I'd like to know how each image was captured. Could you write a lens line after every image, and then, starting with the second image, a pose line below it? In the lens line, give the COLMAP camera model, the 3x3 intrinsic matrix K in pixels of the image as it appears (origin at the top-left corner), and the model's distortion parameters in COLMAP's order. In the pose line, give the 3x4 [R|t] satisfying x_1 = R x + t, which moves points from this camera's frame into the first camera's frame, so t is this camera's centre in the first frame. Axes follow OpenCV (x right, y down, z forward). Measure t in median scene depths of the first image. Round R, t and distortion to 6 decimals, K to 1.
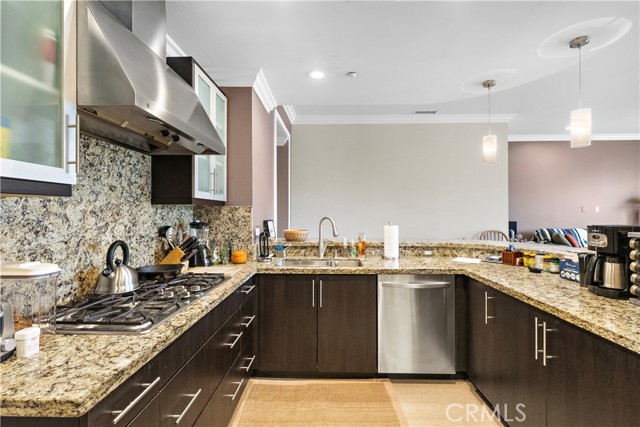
lens RADIAL K [[274.7, 0, 320.0], [0, 274.7, 213.5], [0, 0, 1]] dist [-0.000026, 0.000039]
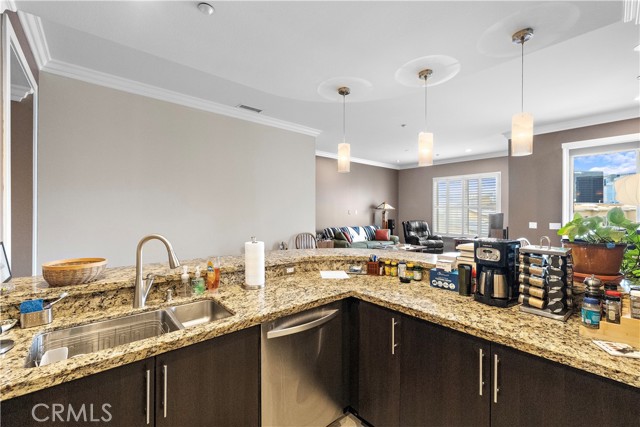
lens RADIAL K [[267.5, 0, 320.0], [0, 267.5, 212.6], [0, 0, 1]] dist [0.000361, -0.000206]
pose [[0.737194, 0.000784, 0.675680, -0.099925], [0.000006, 0.999999, -0.001166, -0.034967], [-0.675681, 0.000863, 0.737194, 0.353010]]
